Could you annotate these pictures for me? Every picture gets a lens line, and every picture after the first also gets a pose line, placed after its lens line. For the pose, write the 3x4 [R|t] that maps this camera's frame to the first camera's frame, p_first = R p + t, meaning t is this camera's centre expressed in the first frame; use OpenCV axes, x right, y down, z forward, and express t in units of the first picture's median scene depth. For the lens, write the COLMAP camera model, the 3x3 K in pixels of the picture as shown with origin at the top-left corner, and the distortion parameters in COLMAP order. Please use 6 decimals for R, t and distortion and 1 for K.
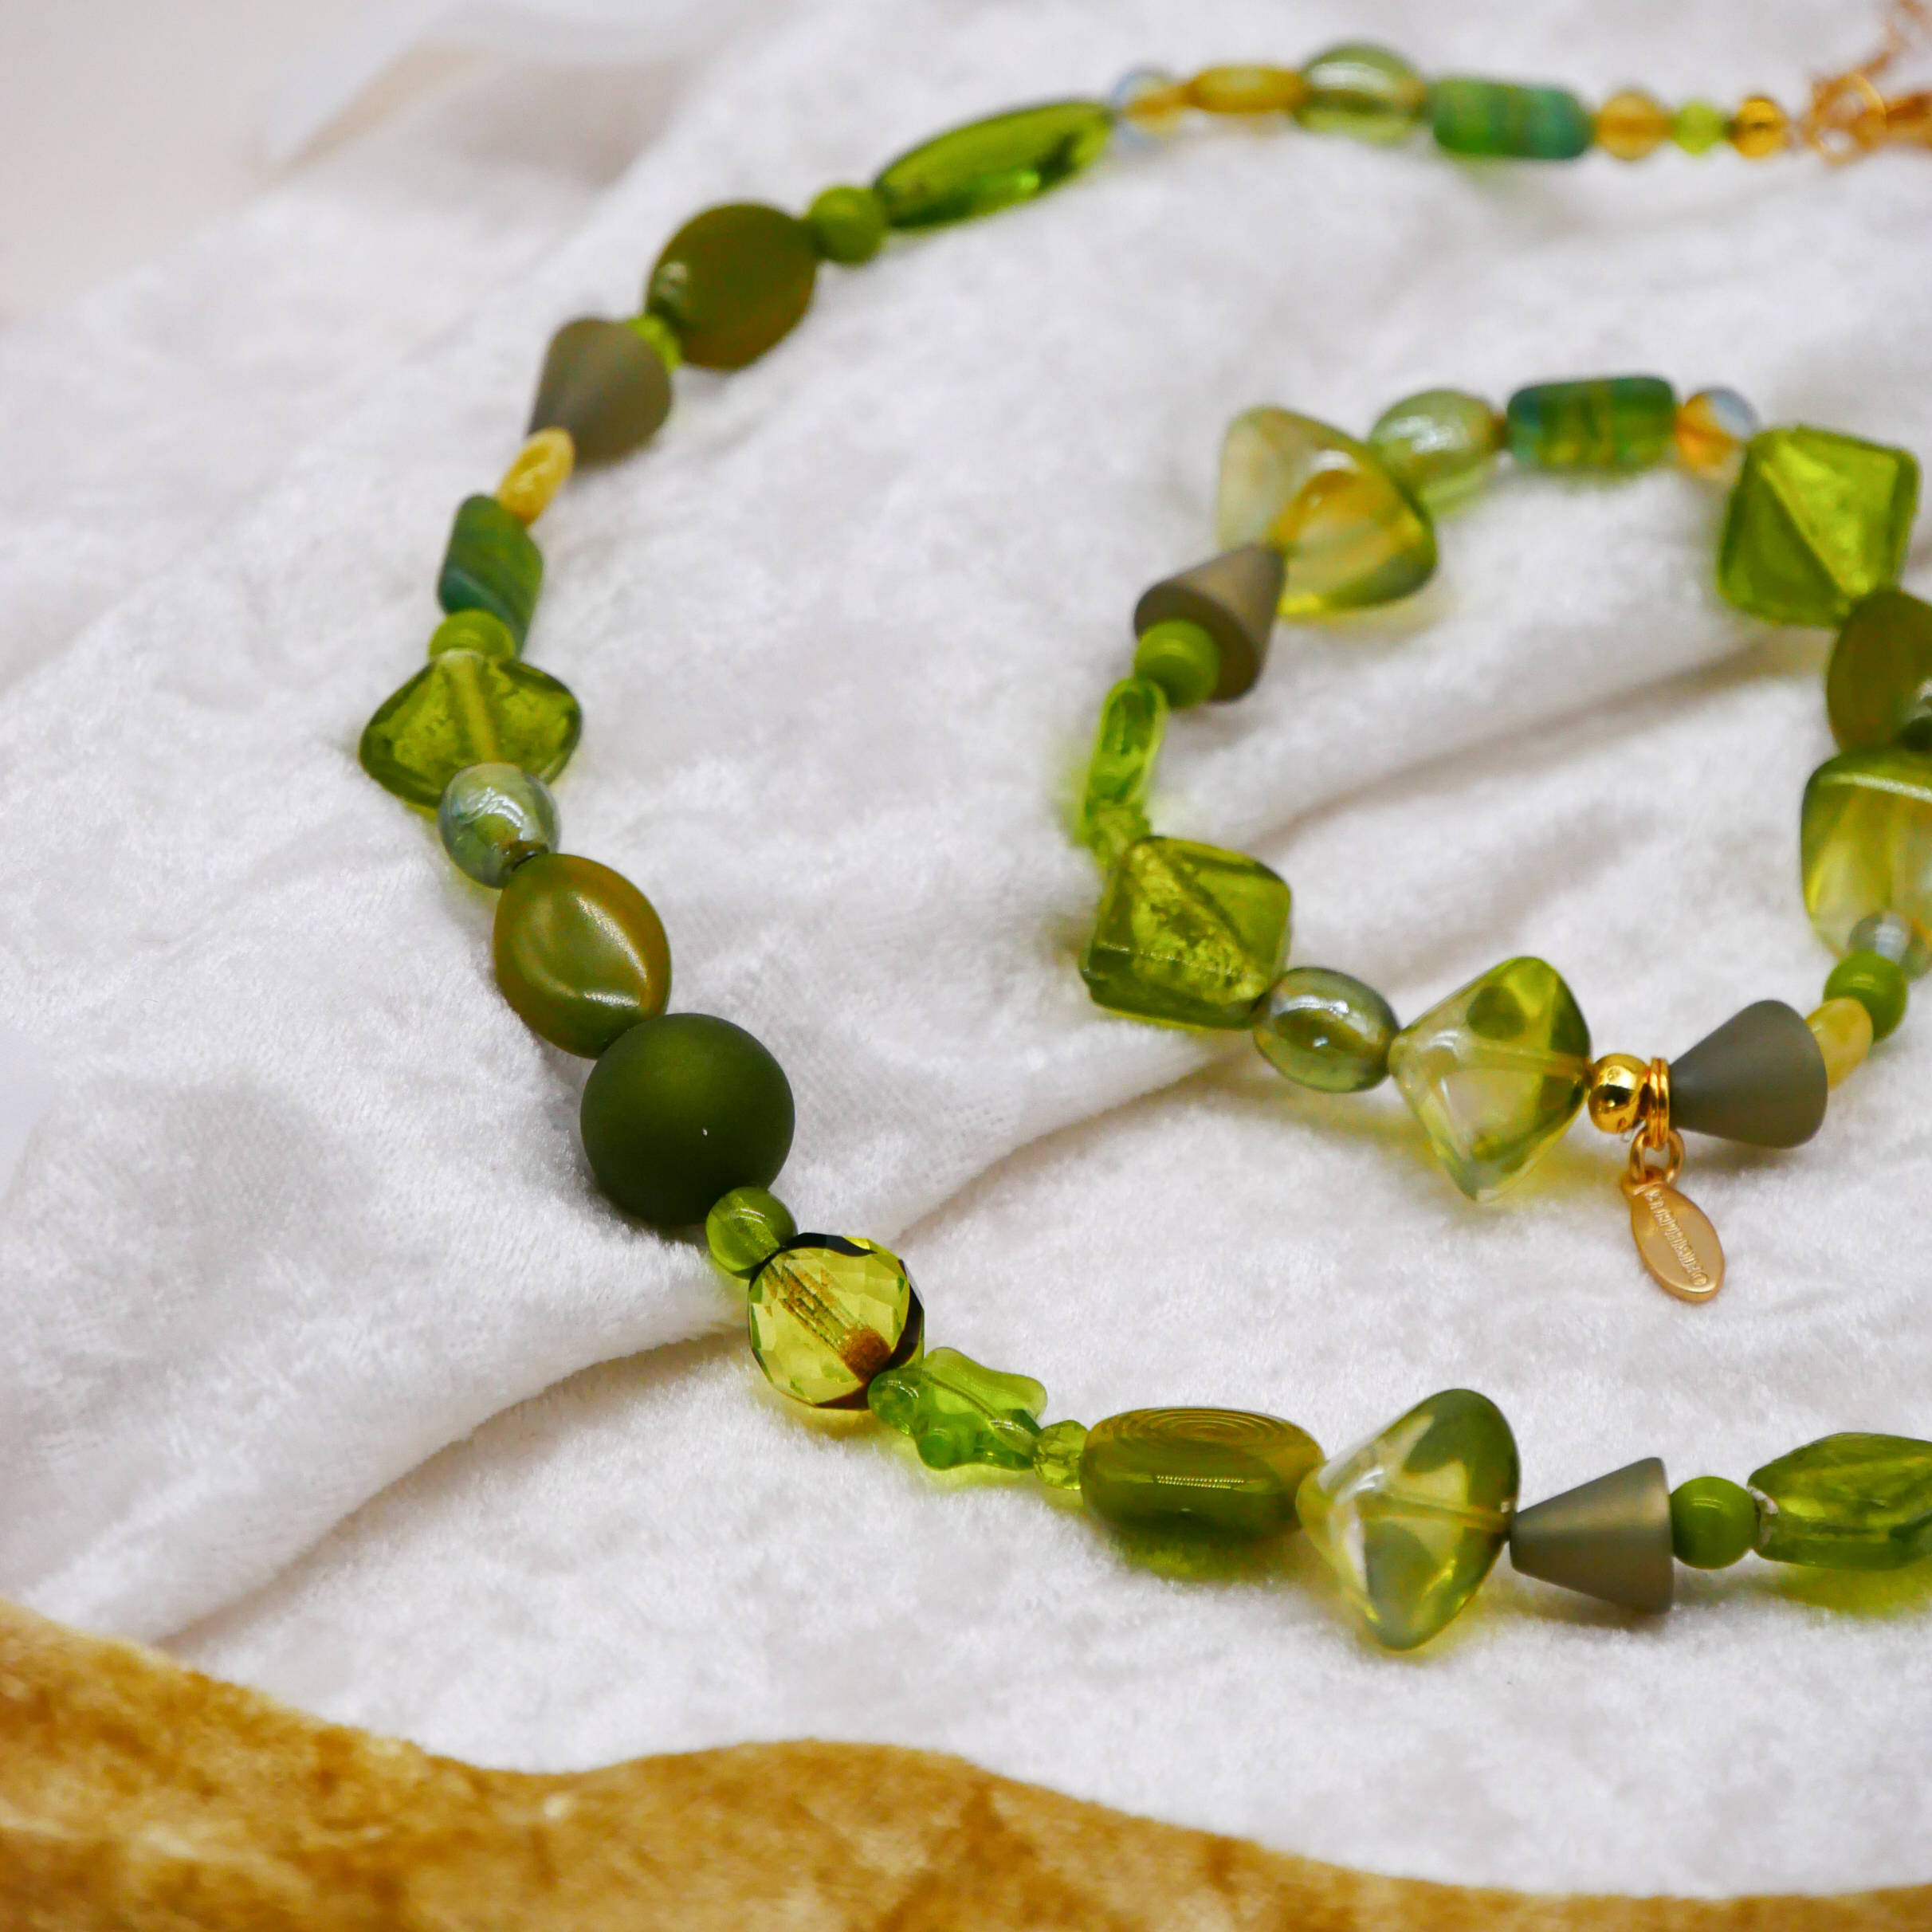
lens RADIAL K [[13833.8, 0, 1092.8], [0, 13833.8, 1013.3], [0, 0, 1]] dist [0.222816, 0.000000]
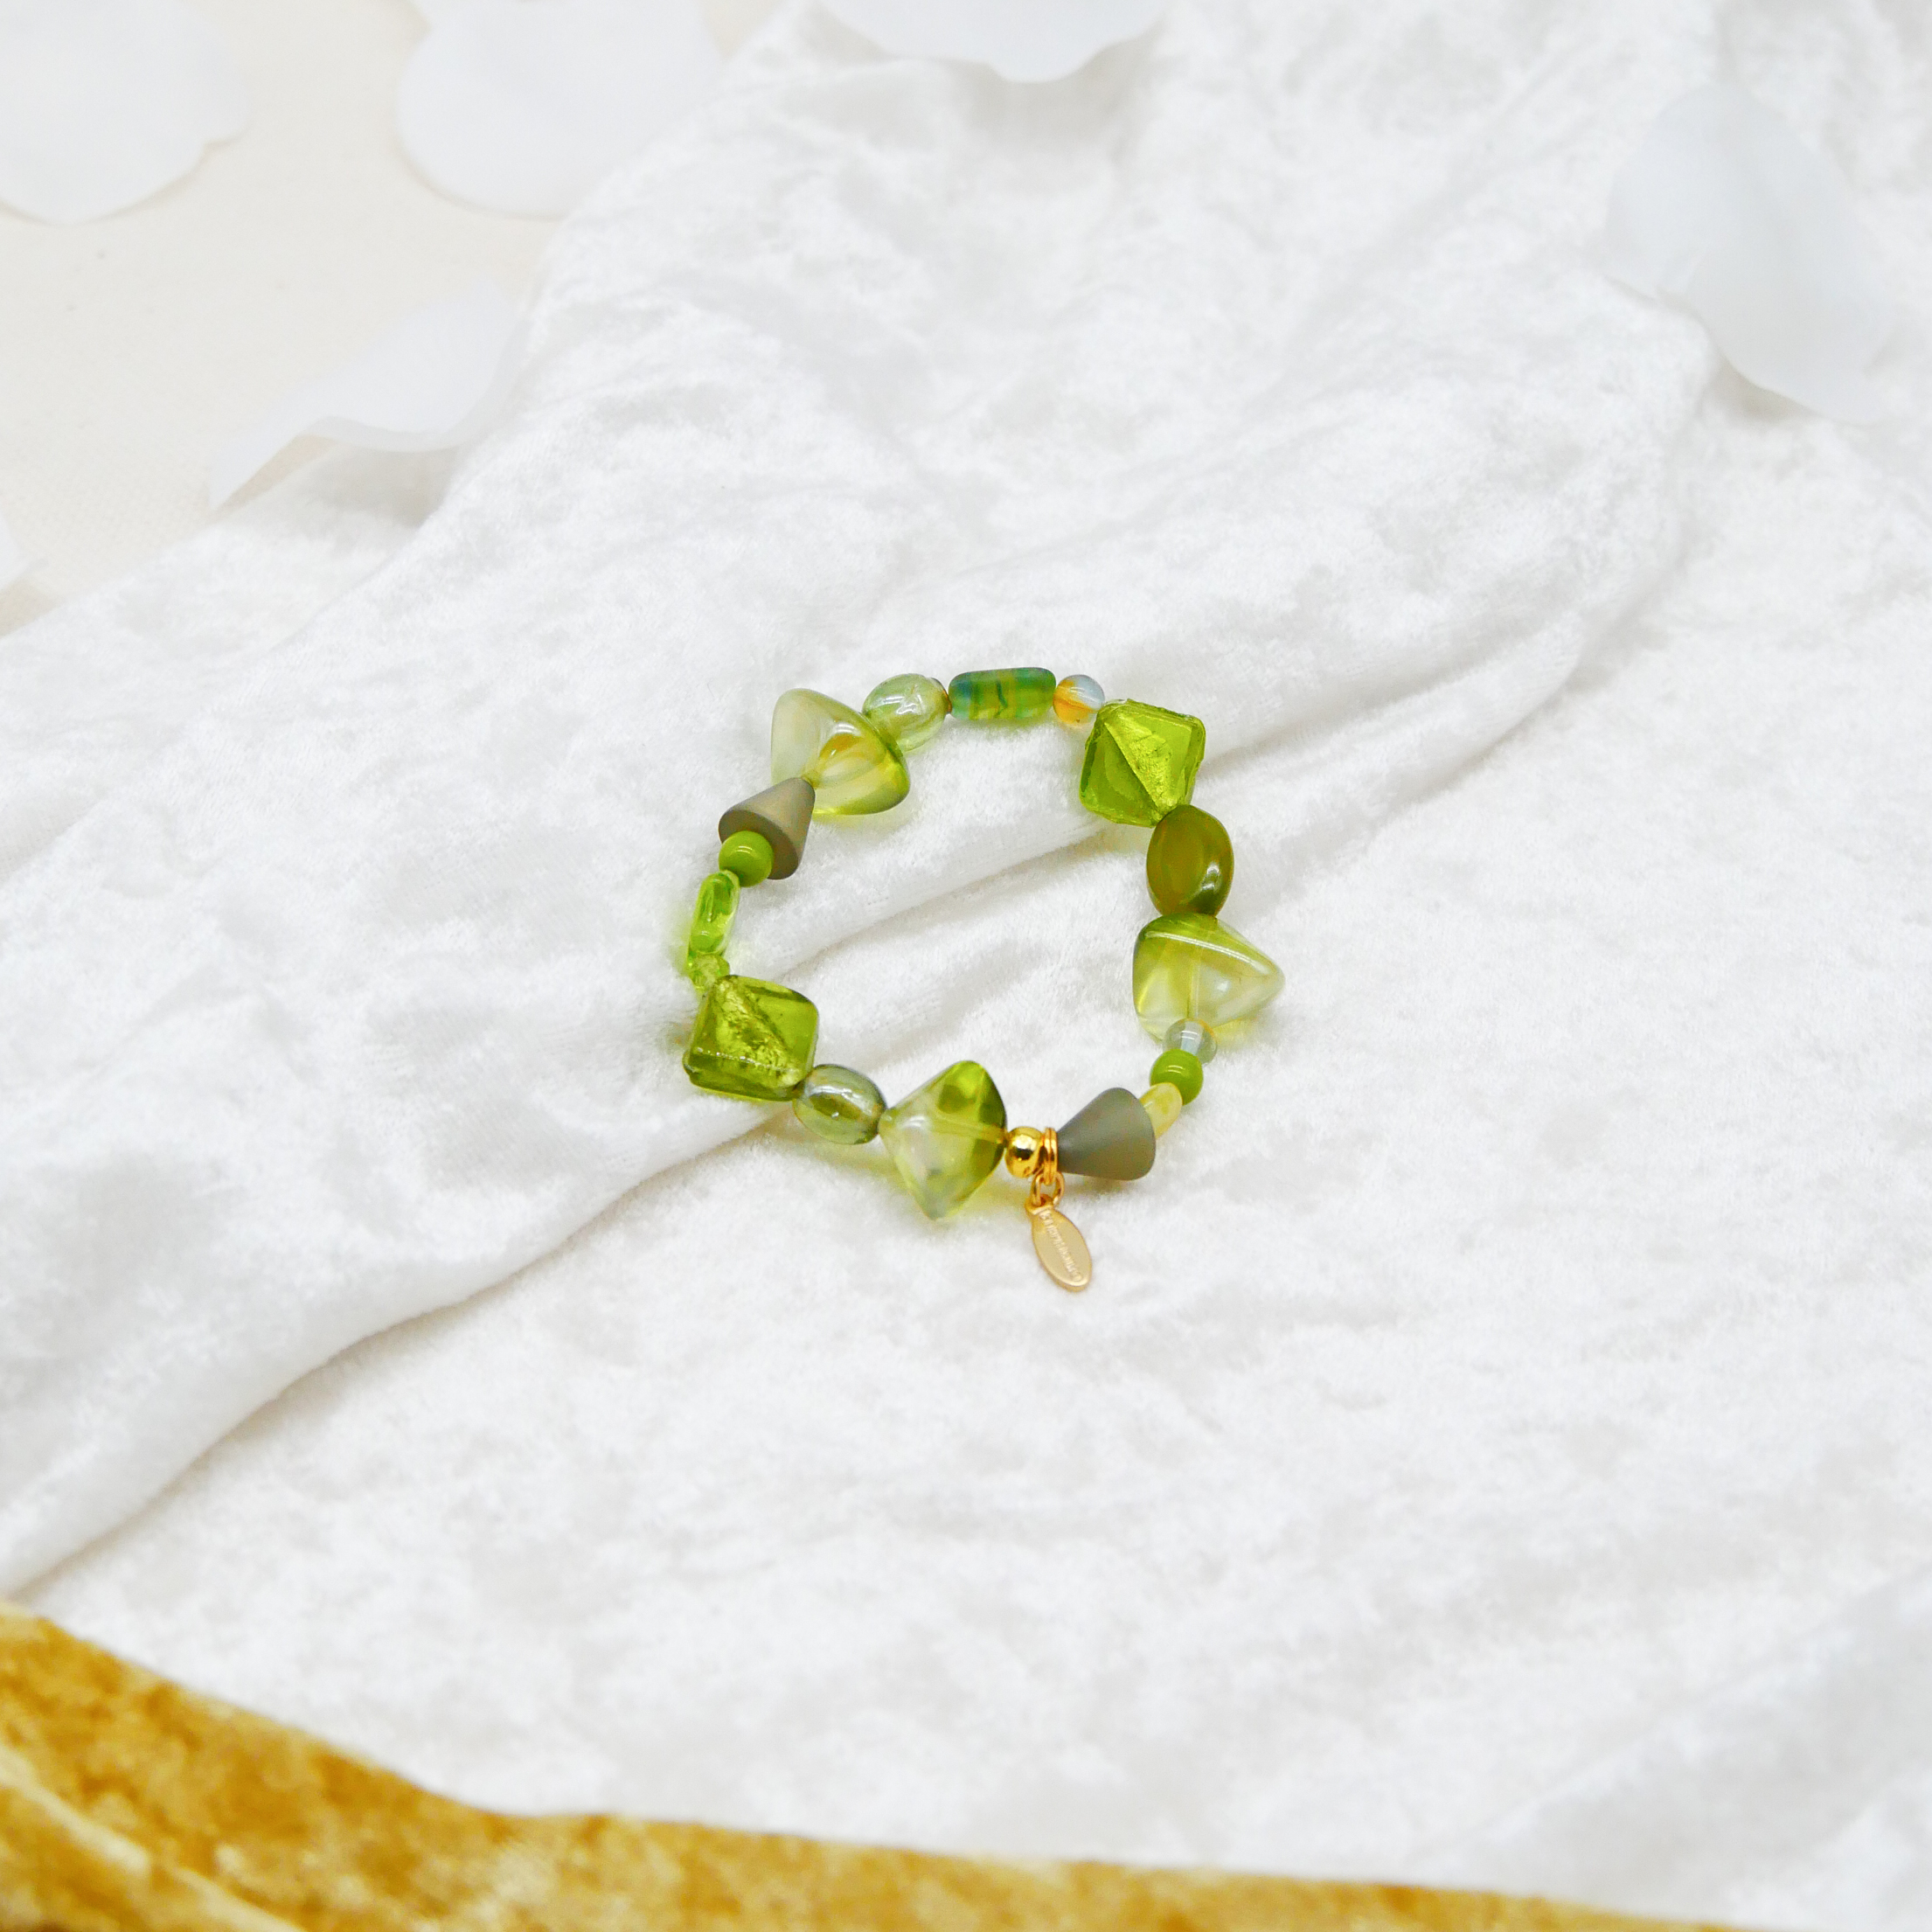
lens RADIAL K [[4829.4, 0, 907.3], [0, 4829.4, 974.9], [0, 0, 1]] dist [0.082811, 0.000000]
pose [[0.999399, 0.002321, 0.034581, 0.005424], [-0.005170, 0.996575, 0.082534, -0.059089], [-0.034271, -0.082663, 0.995988, 0.447628]]
